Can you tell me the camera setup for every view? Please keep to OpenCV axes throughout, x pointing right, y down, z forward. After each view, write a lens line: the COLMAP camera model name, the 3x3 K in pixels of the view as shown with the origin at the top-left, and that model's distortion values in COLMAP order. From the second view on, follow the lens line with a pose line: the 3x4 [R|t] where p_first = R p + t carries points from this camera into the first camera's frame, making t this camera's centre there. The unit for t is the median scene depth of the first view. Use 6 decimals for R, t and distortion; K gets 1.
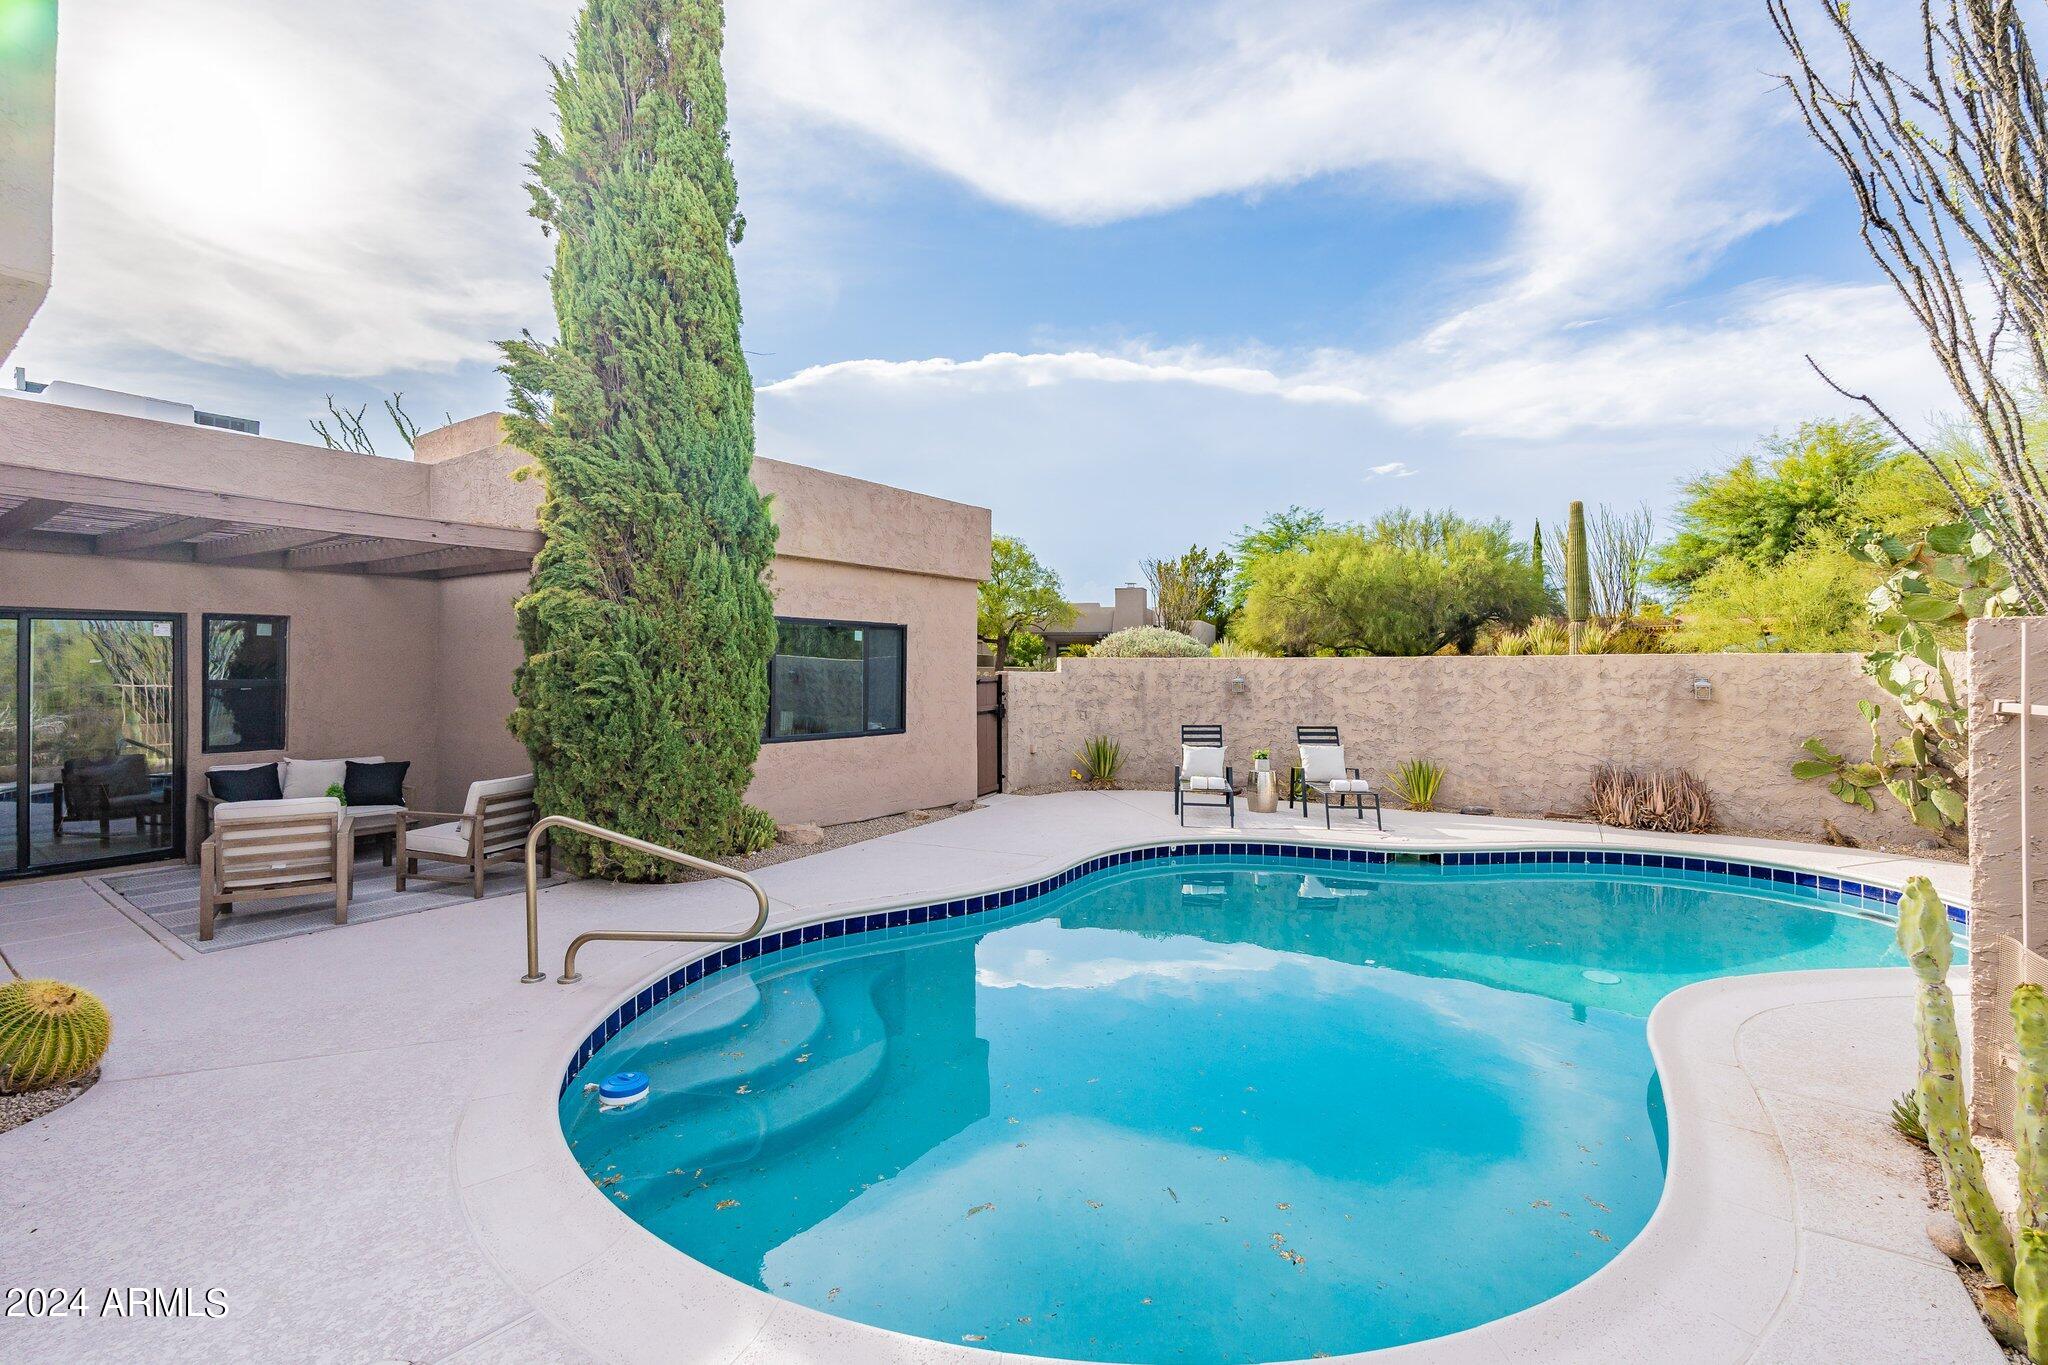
lens RADIAL K [[919.7, 0, 1021.5], [0, 919.7, 653.6], [0, 0, 1]] dist [0.001117, 0.000189]
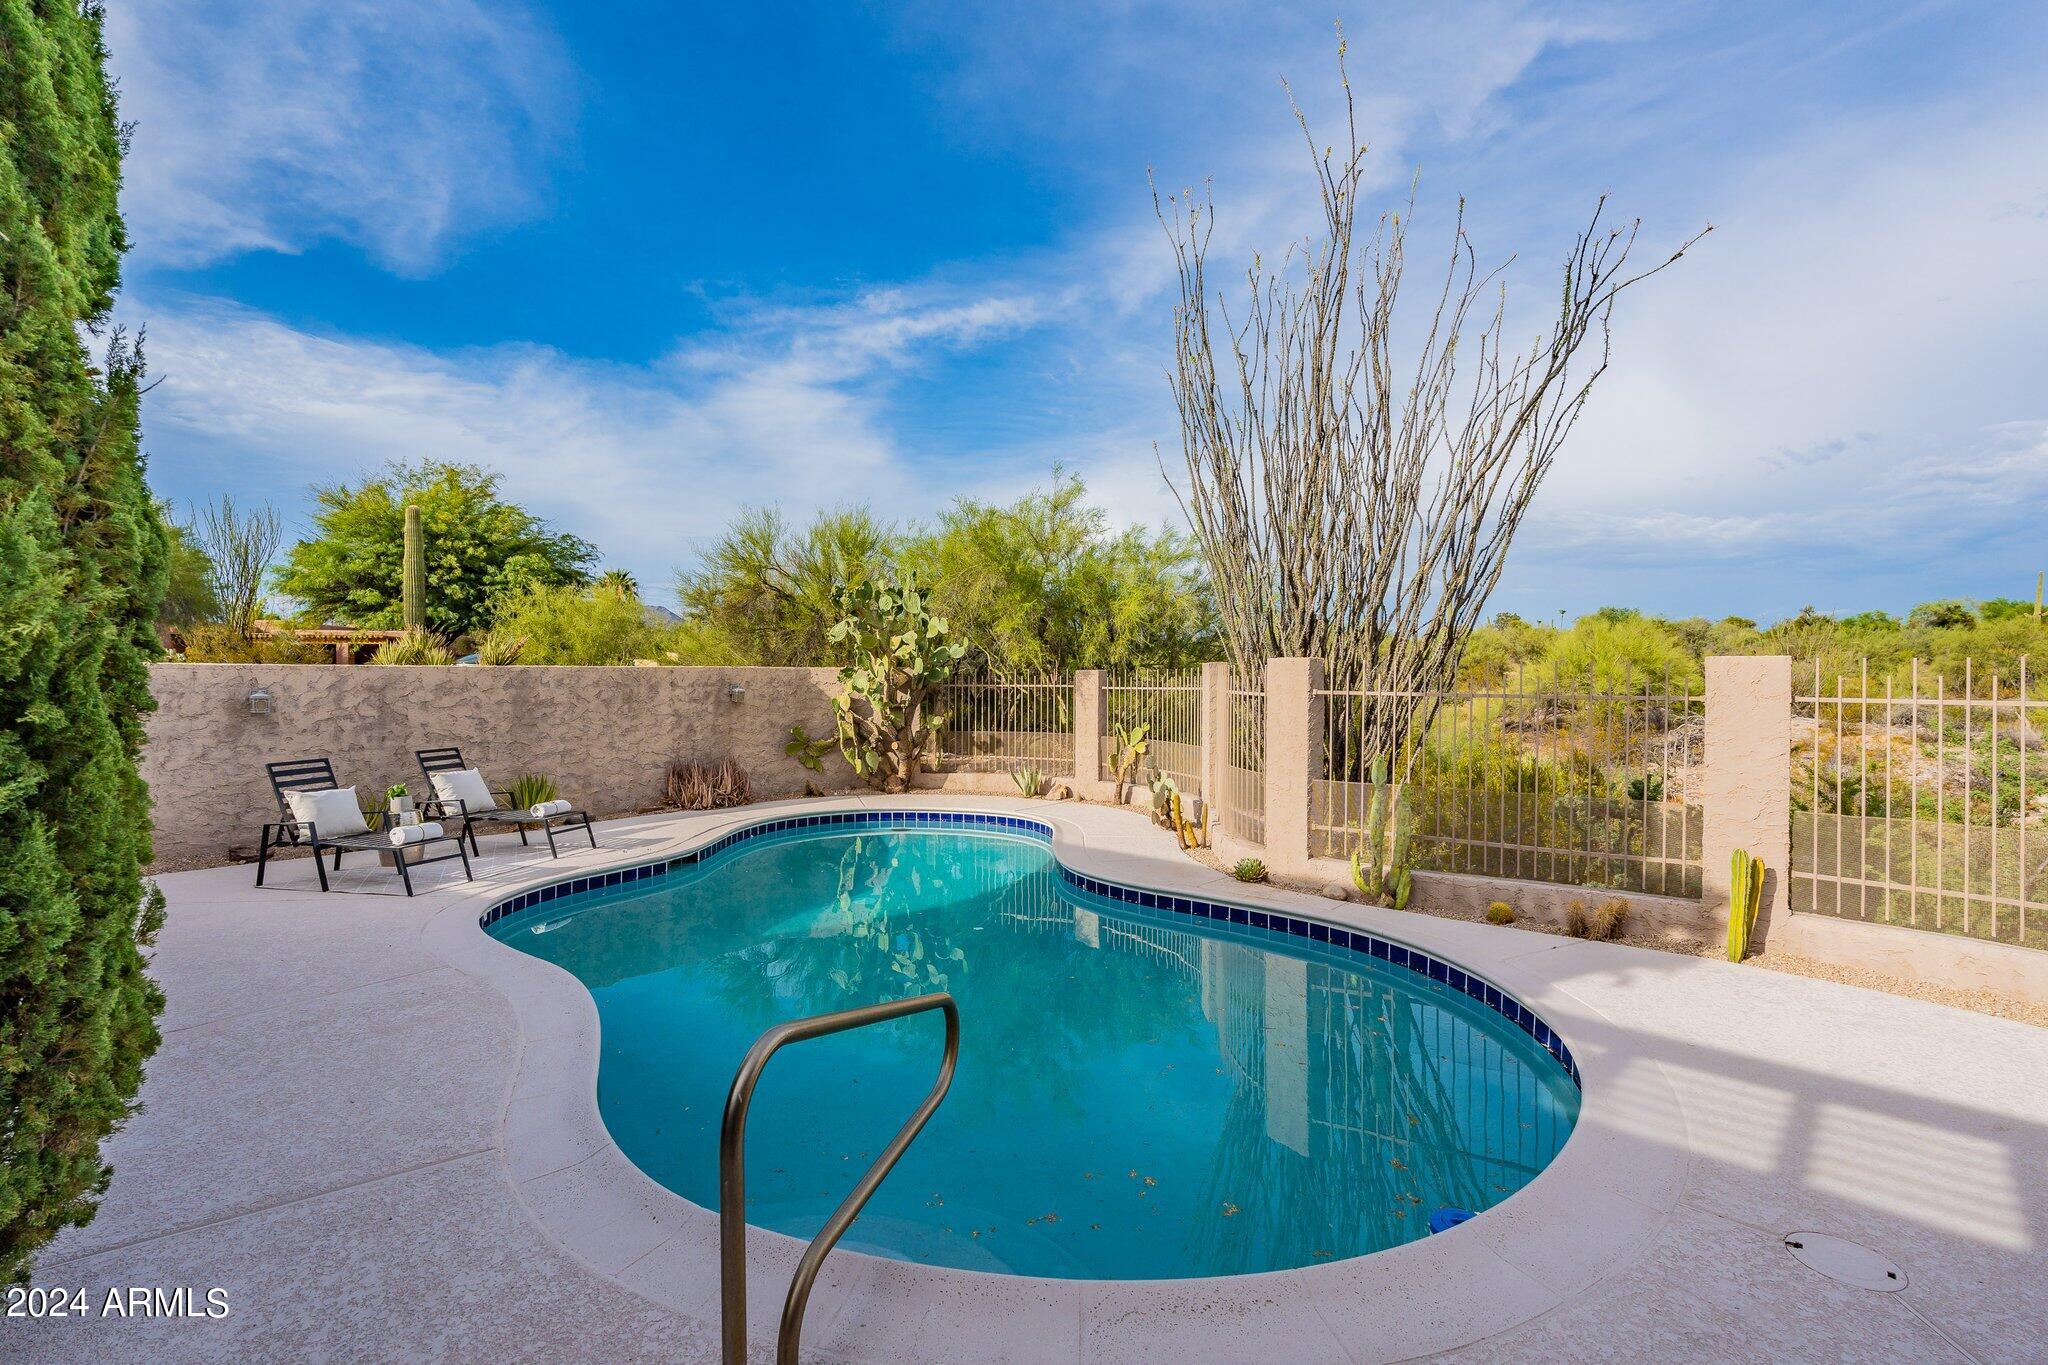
lens RADIAL K [[888.5, 0, 1024.0], [0, 888.5, 682.5], [0, 0, 1]] dist [0.025022, -0.000061]
pose [[0.174506, -0.006395, 0.984635, -0.378149], [-0.012889, 0.999878, 0.008778, 0.005717], [-0.984572, -0.014223, 0.174402, 0.343299]]
